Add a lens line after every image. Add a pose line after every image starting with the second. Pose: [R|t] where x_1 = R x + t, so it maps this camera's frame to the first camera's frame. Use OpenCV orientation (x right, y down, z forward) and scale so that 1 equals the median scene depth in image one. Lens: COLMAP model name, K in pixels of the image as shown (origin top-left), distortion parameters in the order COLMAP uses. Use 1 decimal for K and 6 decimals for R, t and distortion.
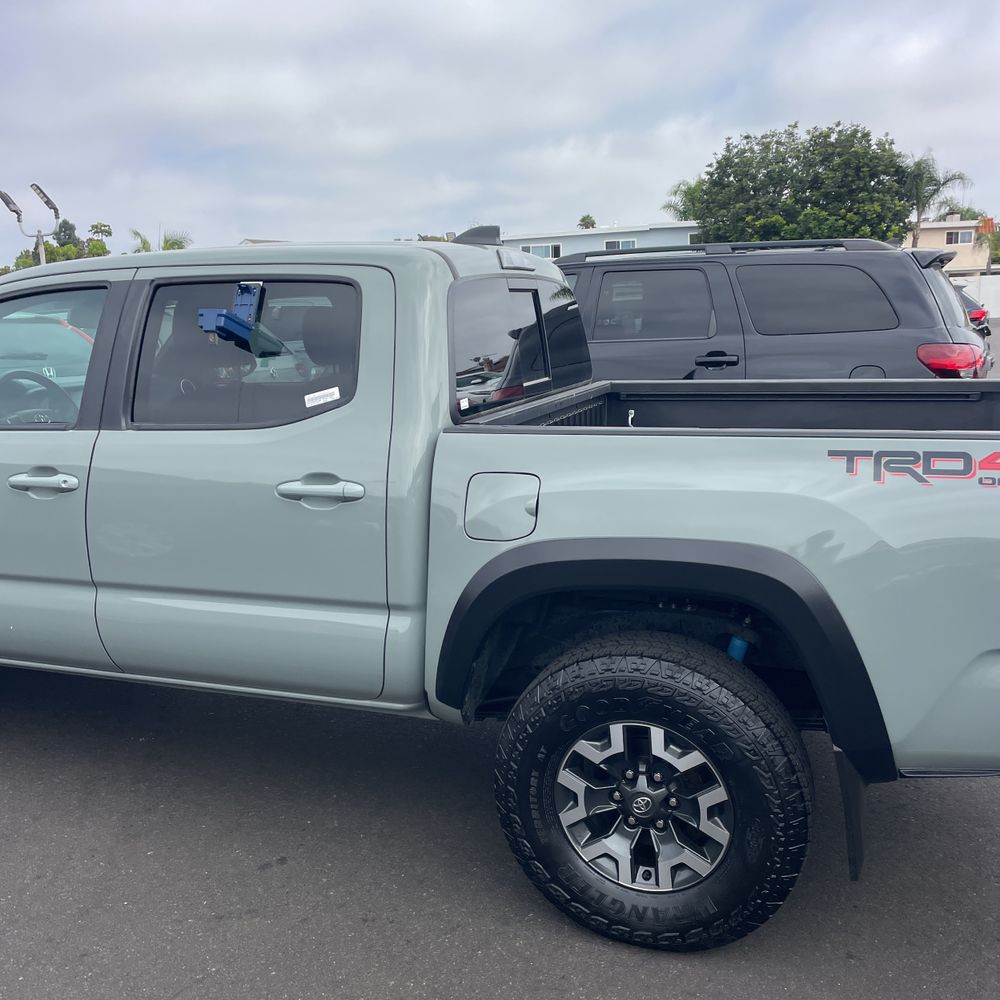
lens RADIAL K [[1015.7, 0, 489.1], [0, 1015.7, 490.7], [0, 0, 1]] dist [0.111382, -0.162137]
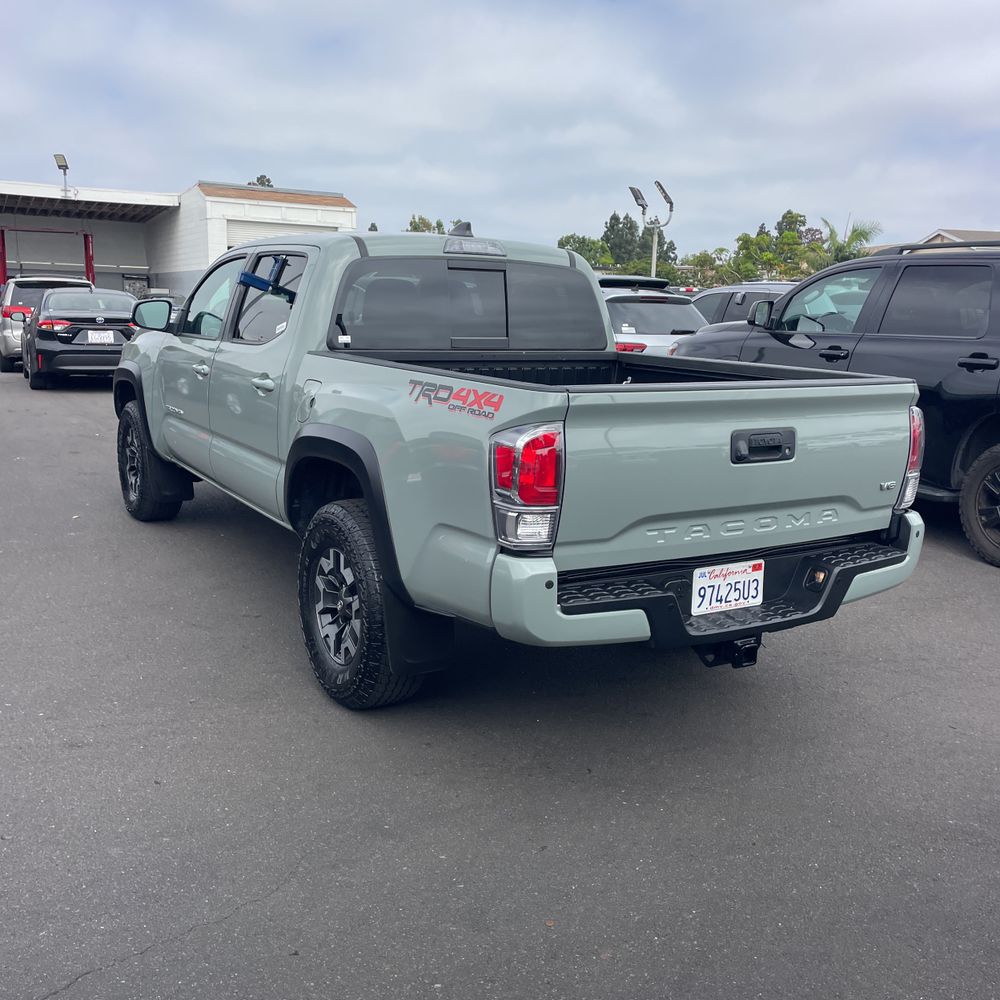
lens RADIAL K [[1015.7, 0, 489.1], [0, 1015.7, 490.7], [0, 0, 1]] dist [0.111382, -0.162137]
pose [[0.784497, 0.167487, -0.597087, 1.154923], [-0.162023, 0.984751, 0.063351, 0.006330], [0.598593, 0.047043, 0.799671, -0.083737]]
